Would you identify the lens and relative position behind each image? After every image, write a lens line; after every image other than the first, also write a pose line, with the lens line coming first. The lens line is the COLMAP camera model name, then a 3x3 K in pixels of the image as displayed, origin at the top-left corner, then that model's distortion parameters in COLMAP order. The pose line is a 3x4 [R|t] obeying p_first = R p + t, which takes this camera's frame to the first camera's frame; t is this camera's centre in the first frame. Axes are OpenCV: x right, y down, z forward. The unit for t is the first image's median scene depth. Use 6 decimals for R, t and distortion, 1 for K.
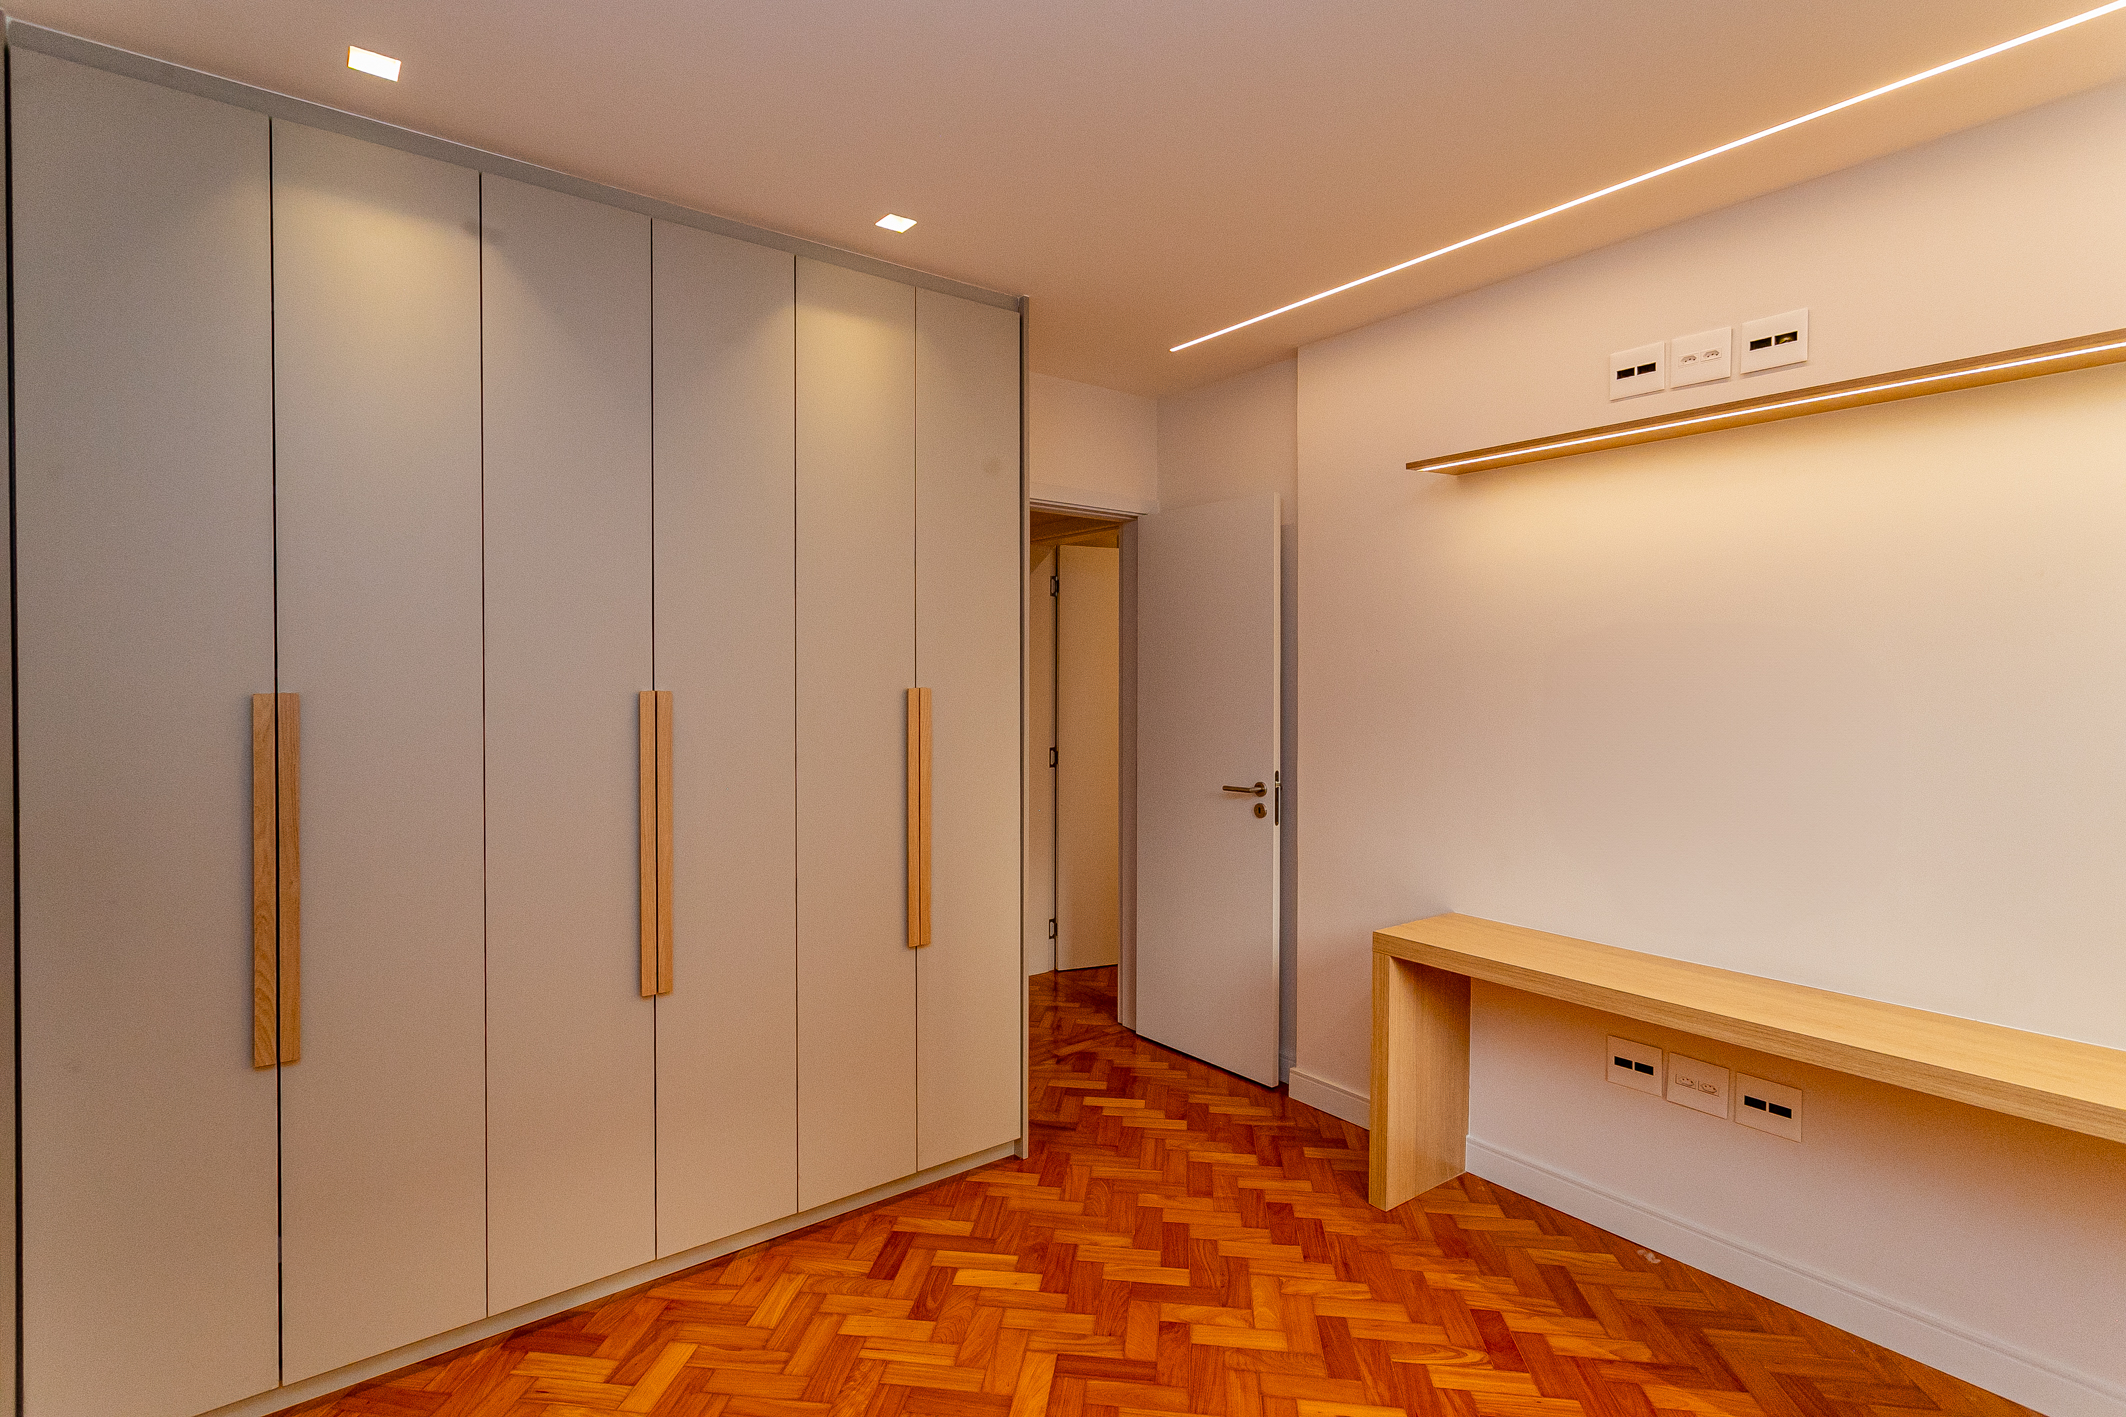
lens RADIAL K [[1012.2, 0, 1040.5], [0, 1012.2, 675.8], [0, 0, 1]] dist [-0.004526, 0.002917]
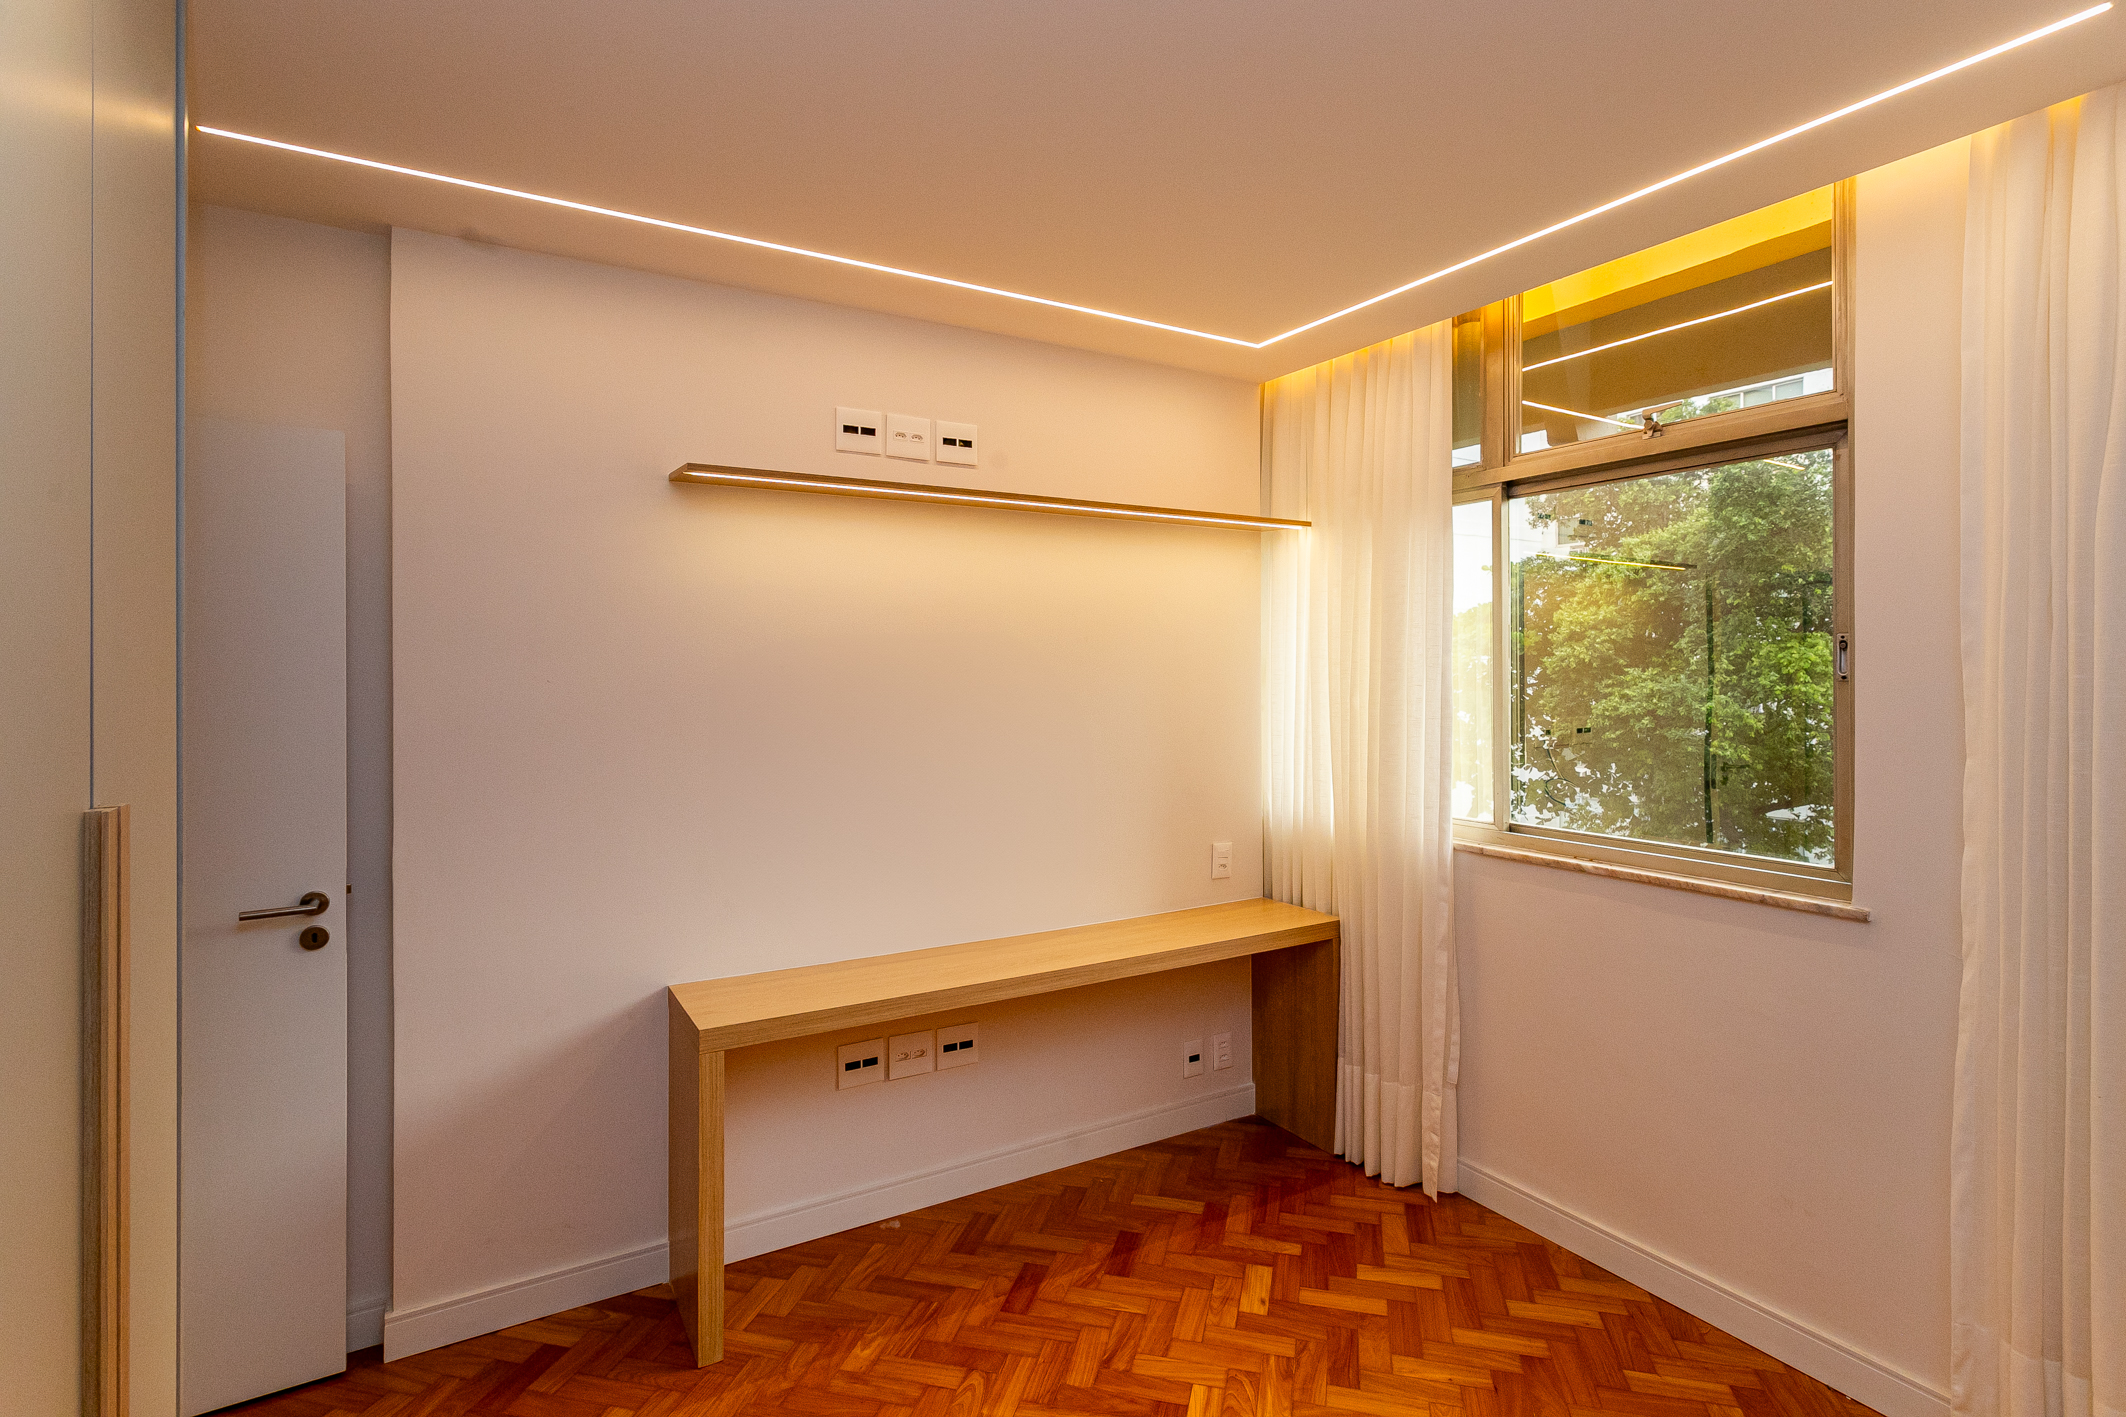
lens RADIAL K [[1012.2, 0, 1056.5], [0, 1012.2, 679.8], [0, 0, 1]] dist [-0.004526, 0.002917]
pose [[0.118203, 0.000750, 0.992989, -0.482813], [0.010669, 0.999941, -0.002025, -0.026236], [-0.992932, 0.010833, 0.118188, 0.666390]]
